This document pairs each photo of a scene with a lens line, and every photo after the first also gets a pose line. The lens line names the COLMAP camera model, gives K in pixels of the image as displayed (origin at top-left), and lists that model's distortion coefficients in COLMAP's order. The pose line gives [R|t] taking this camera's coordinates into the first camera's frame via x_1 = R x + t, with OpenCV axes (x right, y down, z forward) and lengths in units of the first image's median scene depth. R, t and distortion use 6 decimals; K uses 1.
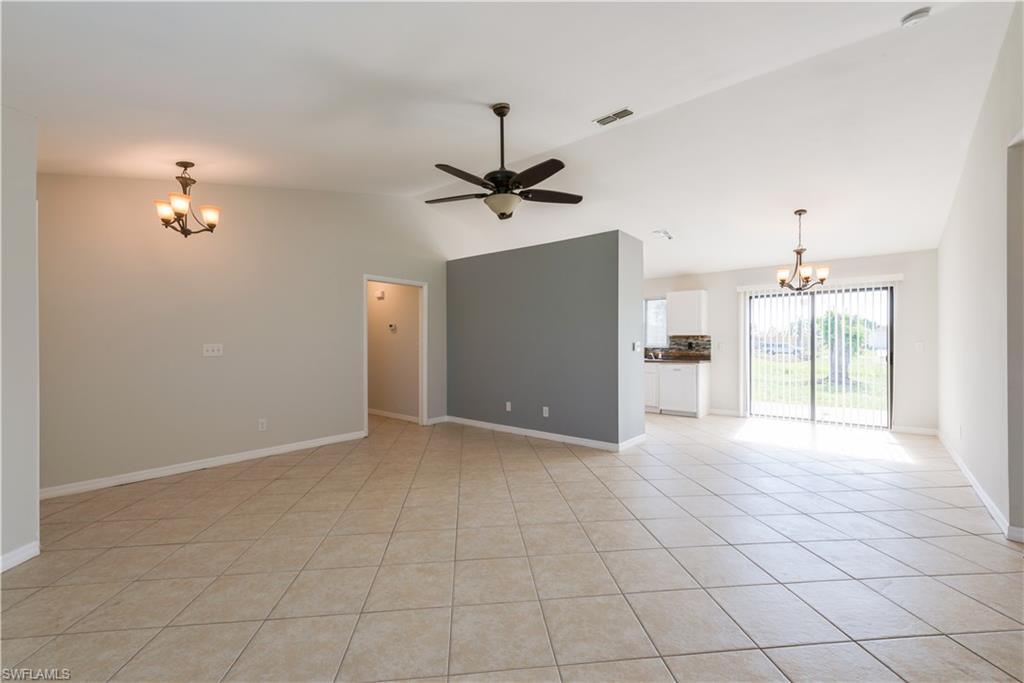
lens RADIAL K [[427.8, 0, 509.9], [0, 427.8, 342.8], [0, 0, 1]] dist [0.016901, -0.004297]
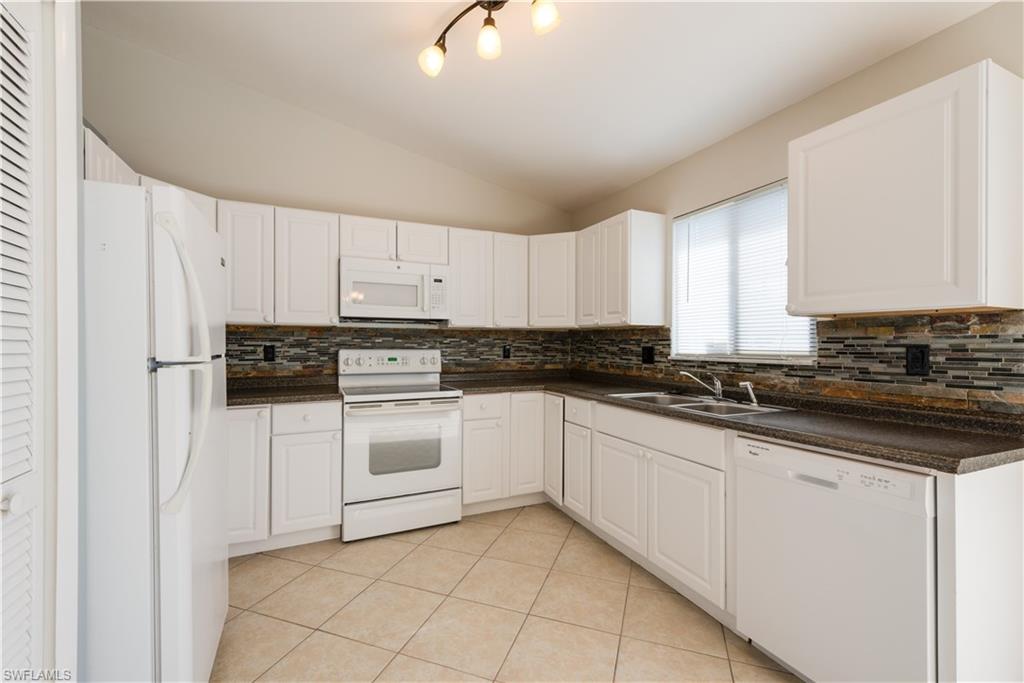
lens RADIAL K [[427.8, 0, 512.3], [0, 427.8, 342.9], [0, 0, 1]] dist [0.016901, -0.004297]
pose [[0.903319, -0.001708, -0.428965, 0.394295], [0.000987, 0.999998, -0.001905, -0.002498], [0.428967, 0.001297, 0.903319, 0.852813]]
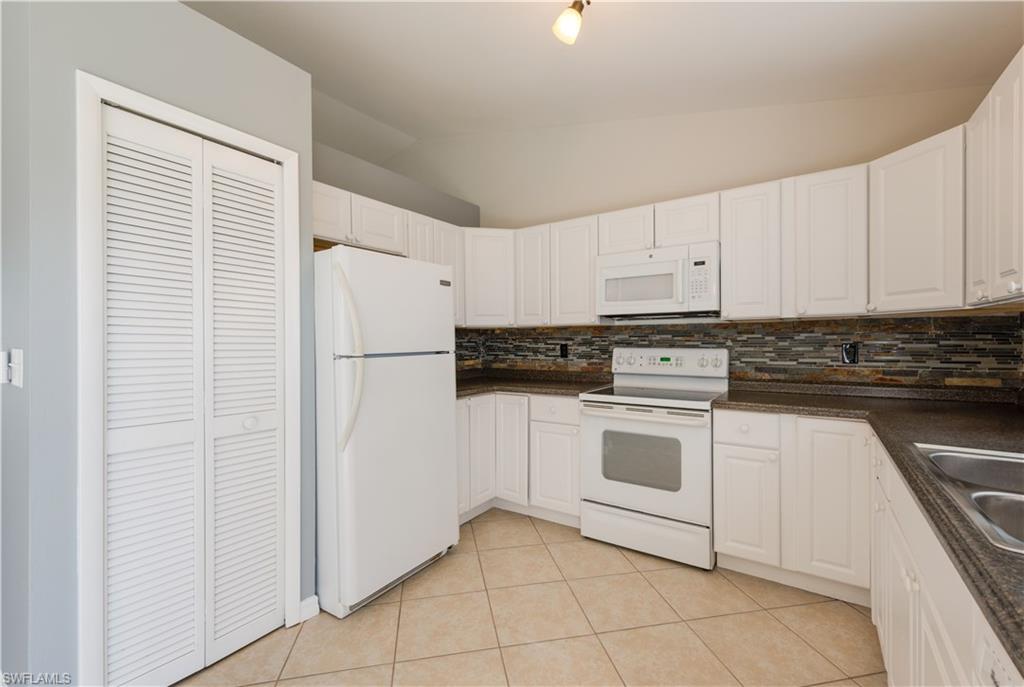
lens RADIAL K [[427.8, 0, 519.1], [0, 427.8, 345.8], [0, 0, 1]] dist [0.016901, -0.004297]
pose [[0.098547, 0.006430, -0.995112, 0.486681], [0.007592, 0.999945, 0.007213, -0.002831], [0.995103, -0.008265, 0.098493, 1.055789]]
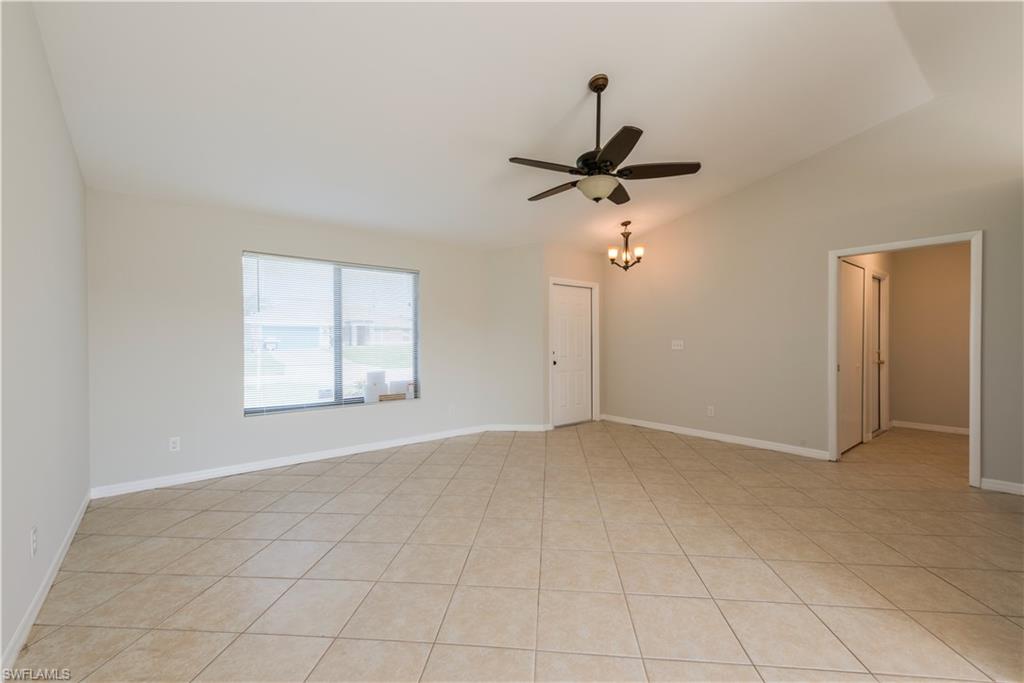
lens RADIAL K [[427.8, 0, 514.8], [0, 427.8, 340.4], [0, 0, 1]] dist [0.016901, -0.004297]
pose [[-0.188682, 0.002786, -0.982034, 0.471792], [0.000846, 0.999996, 0.002675, -0.001121], [0.982038, -0.000326, -0.188683, 0.515165]]
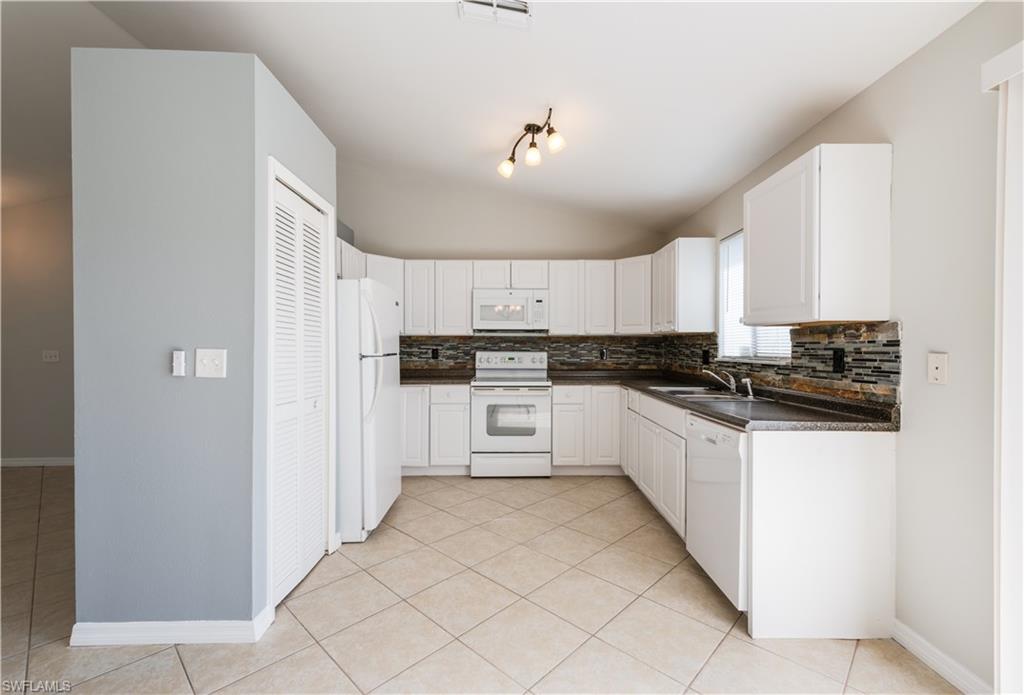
lens RADIAL K [[436.9, 0, 521.0], [0, 436.9, 349.7], [0, 0, 1]] dist [0.011893, -0.001861]
pose [[0.653298, 0.002792, -0.757096, 0.606857], [0.000947, 0.999989, 0.004505, -0.002302], [0.757100, -0.003660, 0.653288, 0.791557]]
